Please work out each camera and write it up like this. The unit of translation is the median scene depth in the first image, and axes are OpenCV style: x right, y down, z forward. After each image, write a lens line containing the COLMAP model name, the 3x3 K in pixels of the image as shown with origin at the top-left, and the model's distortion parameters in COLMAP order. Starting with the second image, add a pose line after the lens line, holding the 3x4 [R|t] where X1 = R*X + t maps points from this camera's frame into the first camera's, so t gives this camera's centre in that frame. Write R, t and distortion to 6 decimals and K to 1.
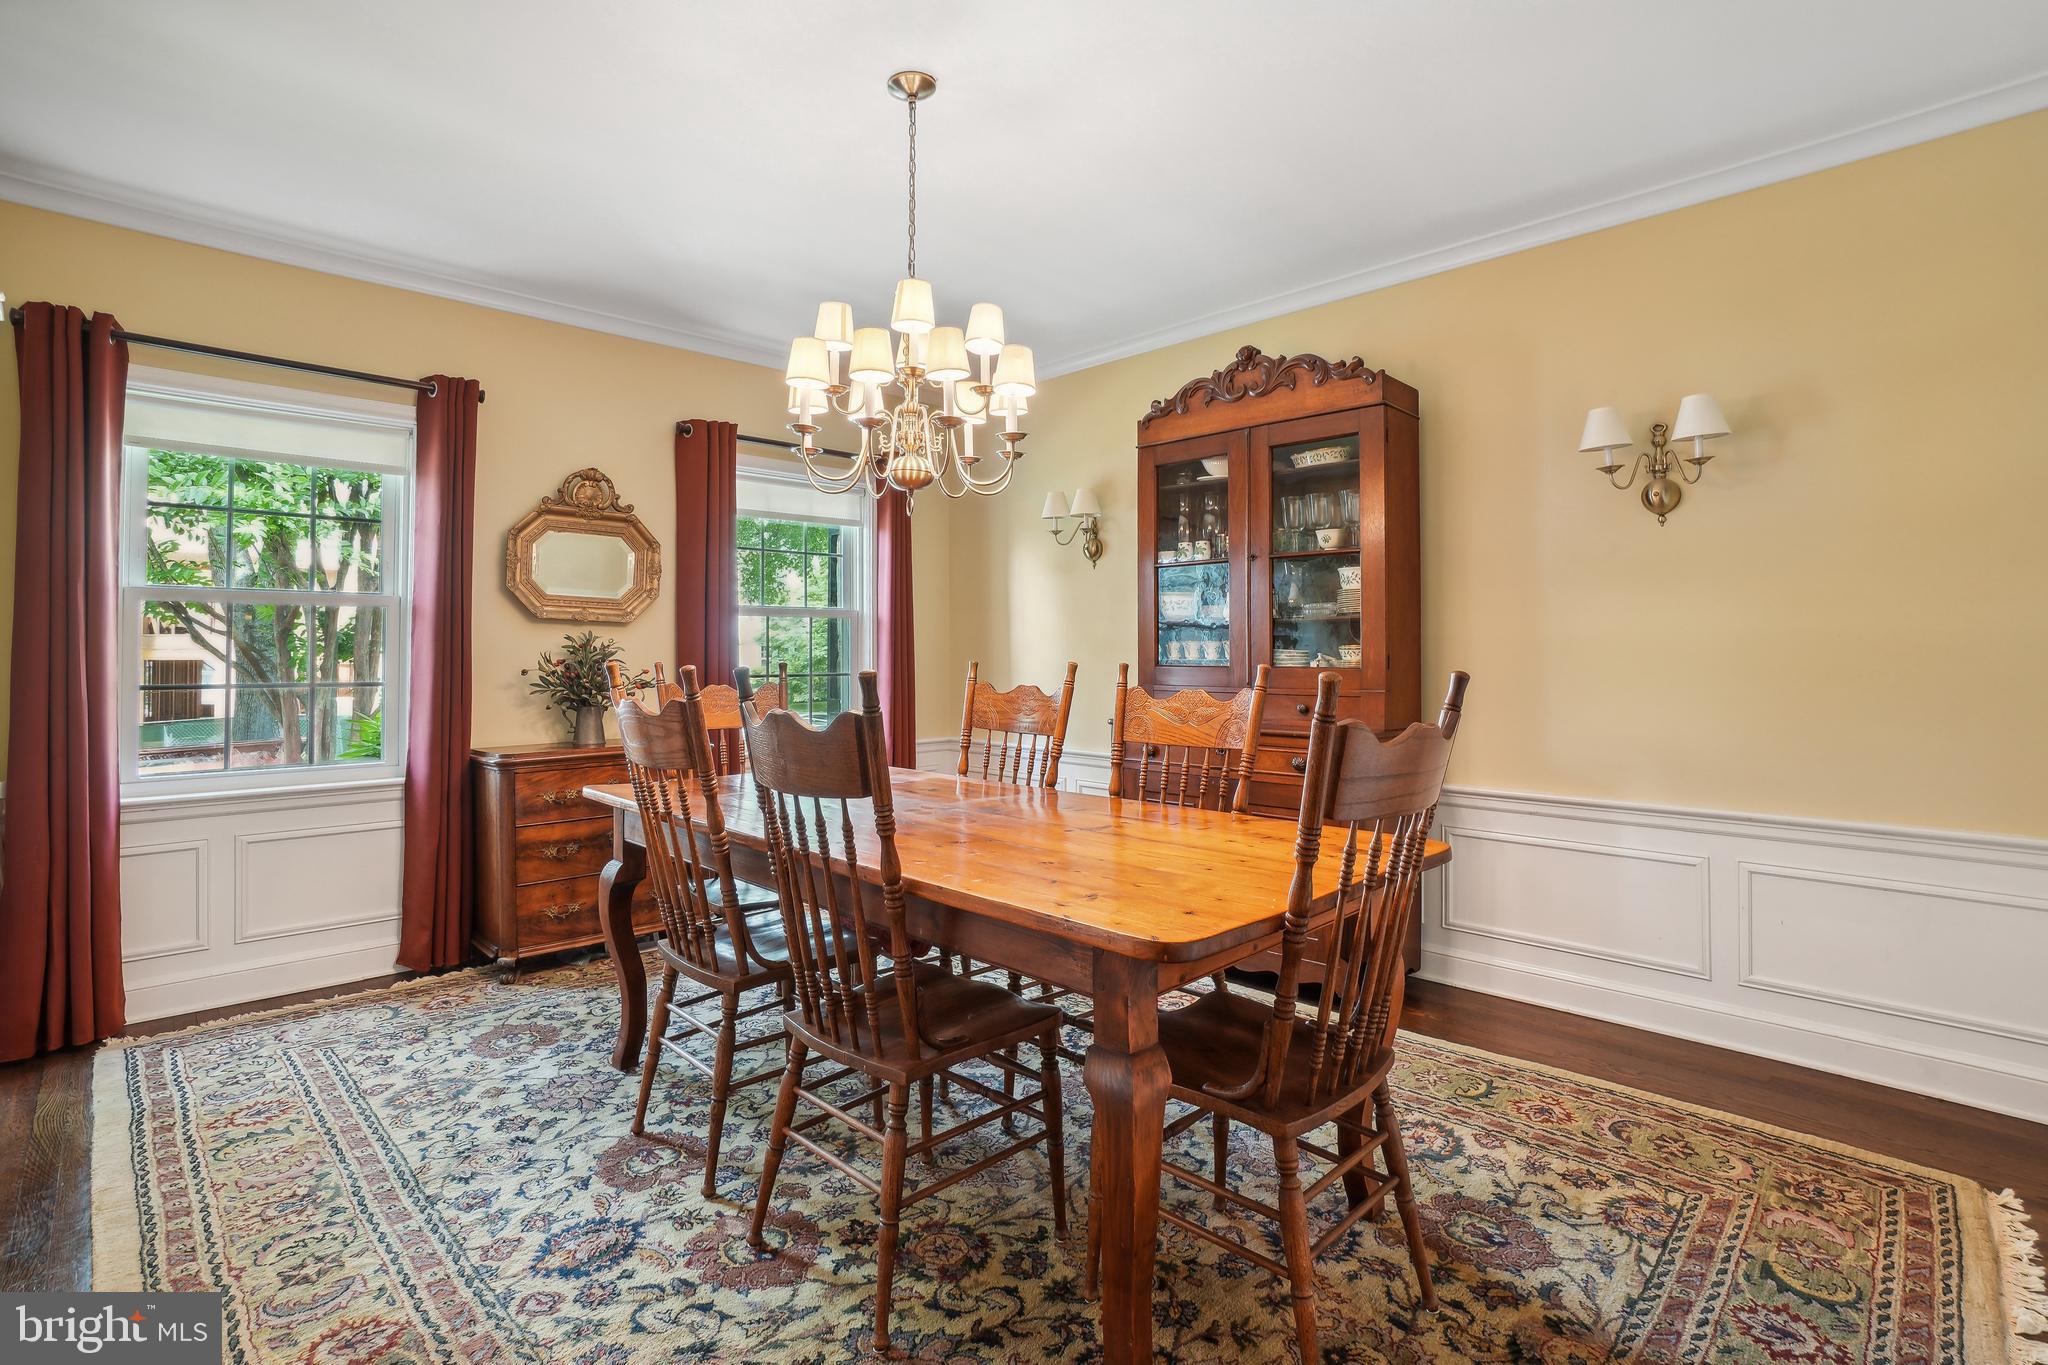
lens RADIAL K [[960.6, 0, 1017.5], [0, 960.6, 668.7], [0, 0, 1]] dist [-0.036037, 0.001699]
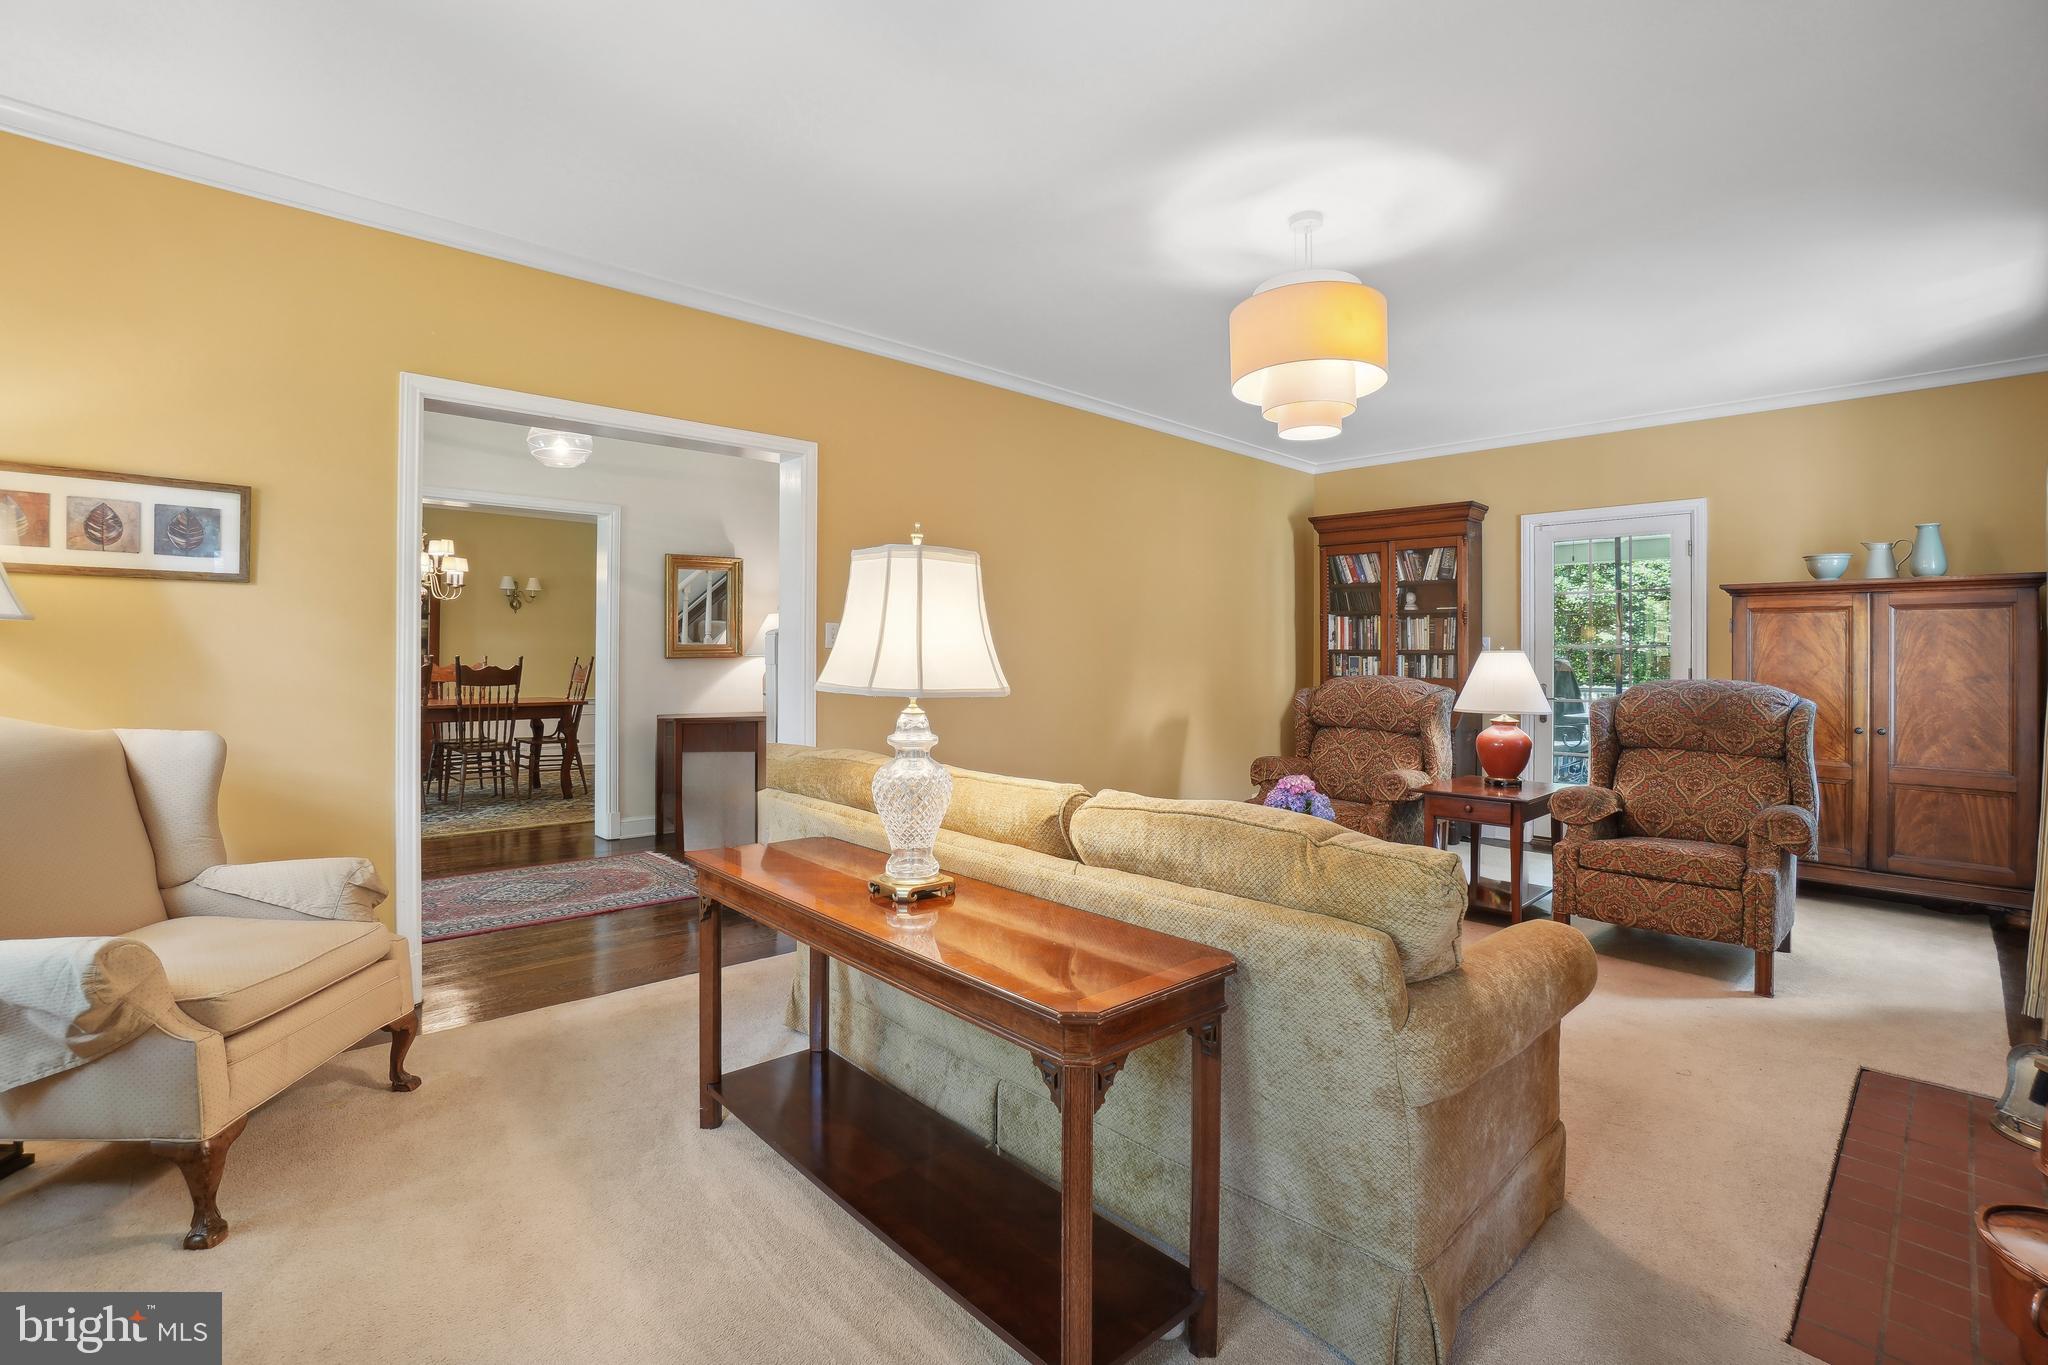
lens RADIAL K [[948.9, 0, 1011.6], [0, 948.9, 663.5], [0, 0, 1]] dist [-0.039104, 0.012225]
pose [[0.051100, -0.003209, 0.998688, -2.158273], [0.004723, 0.999984, 0.002971, 0.016136], [-0.998682, 0.004565, 0.051114, -0.762140]]
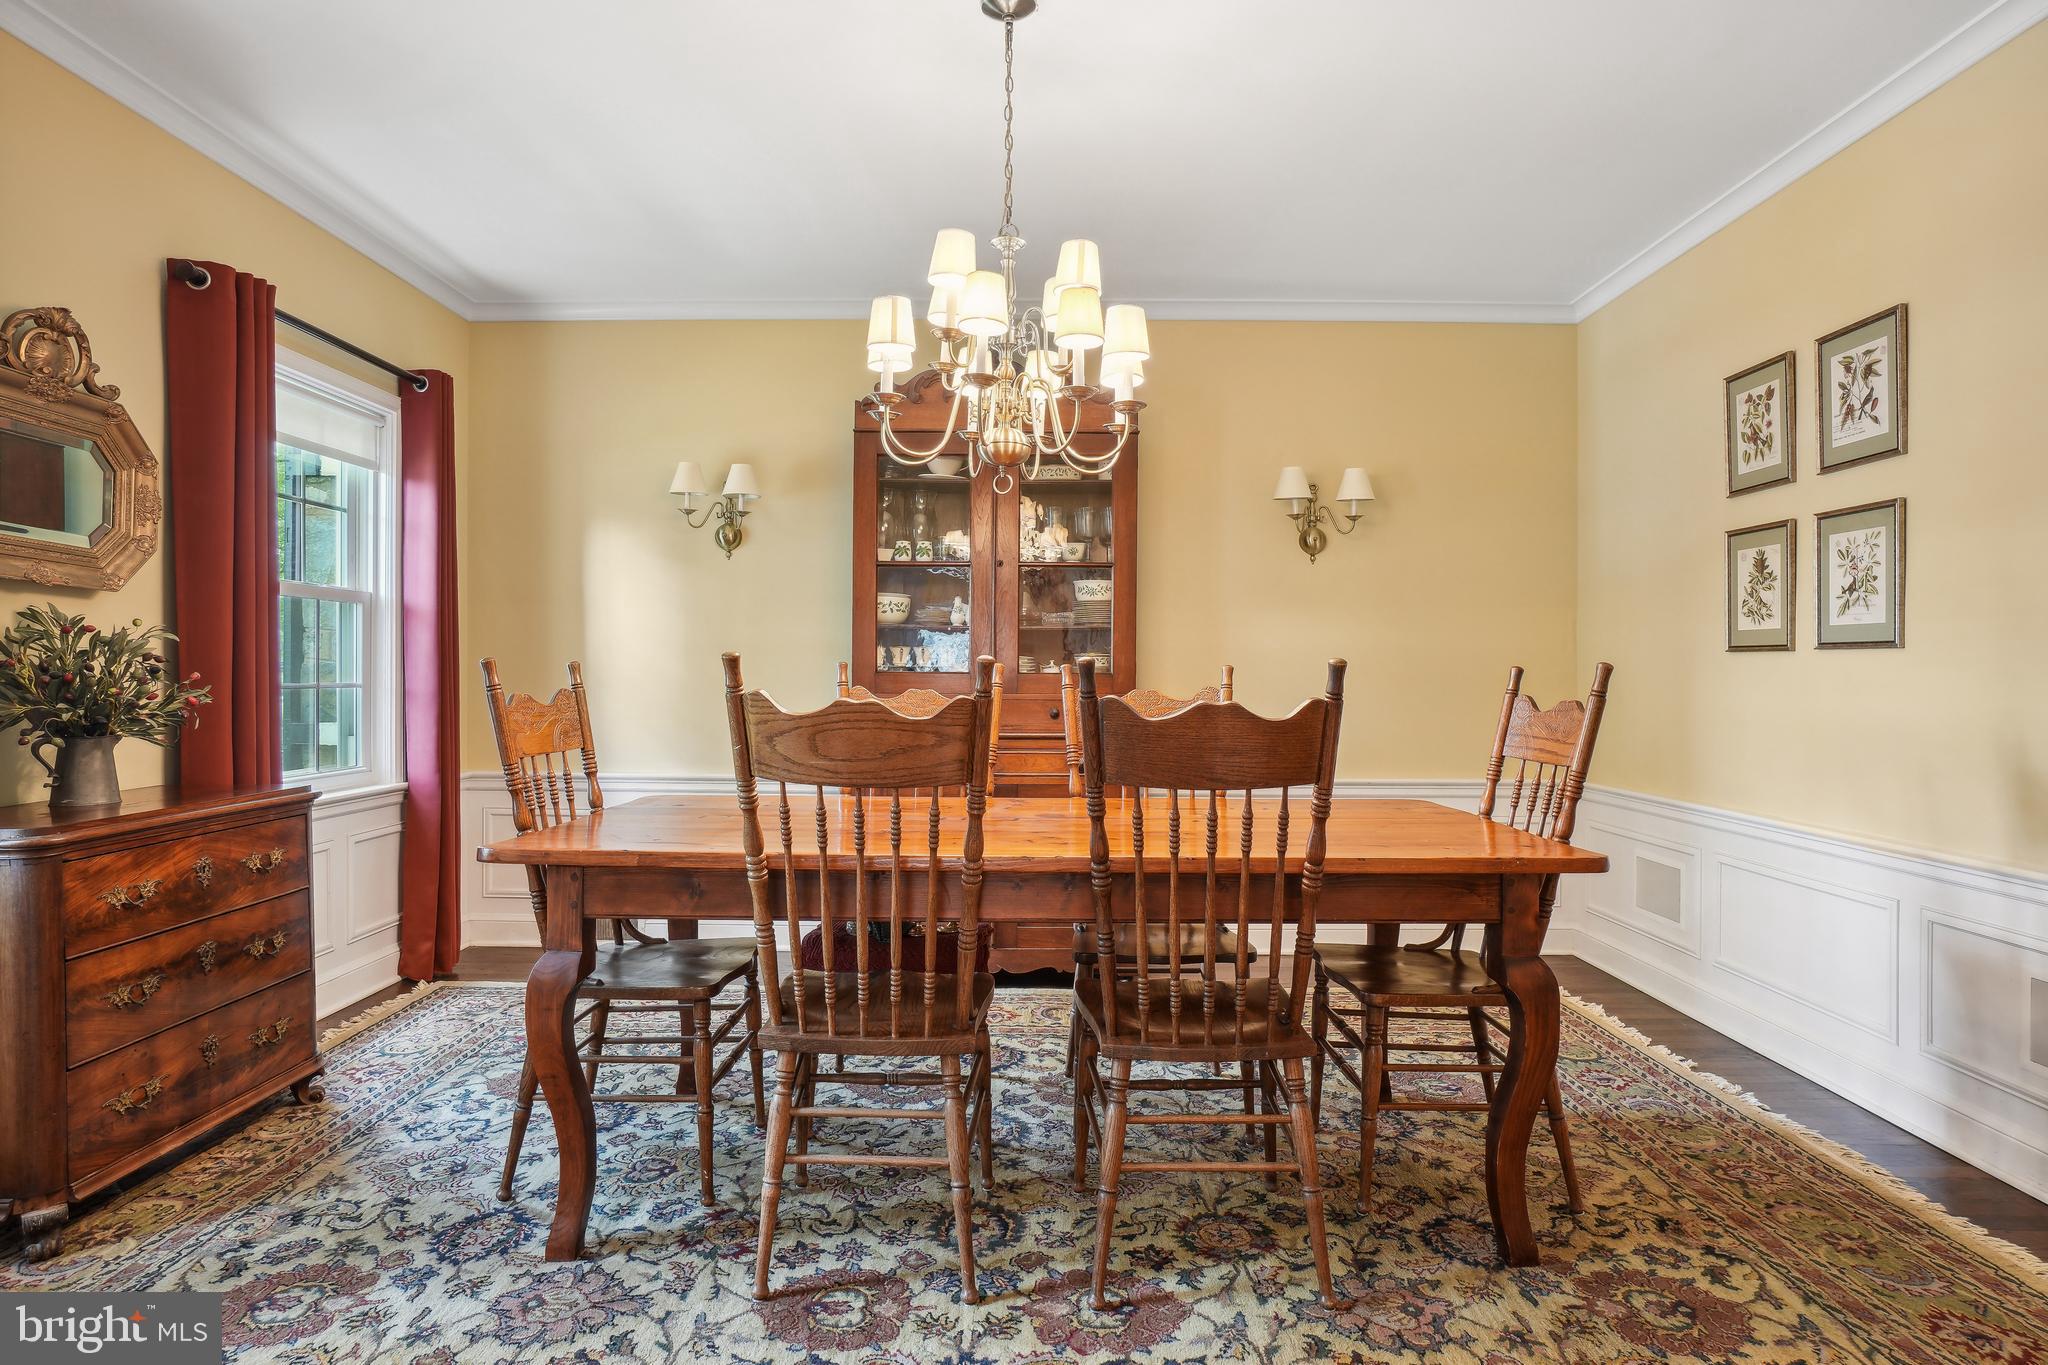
lens RADIAL K [[1087.9, 0, 1023.6], [0, 1087.9, 697.9], [0, 0, 1]] dist [-0.001373, 0.000195]
pose [[0.713446, -0.011469, 0.700617, -0.579485], [0.005588, 0.999927, 0.010679, 0.014119], [-0.700688, -0.003703, 0.713458, 0.181056]]
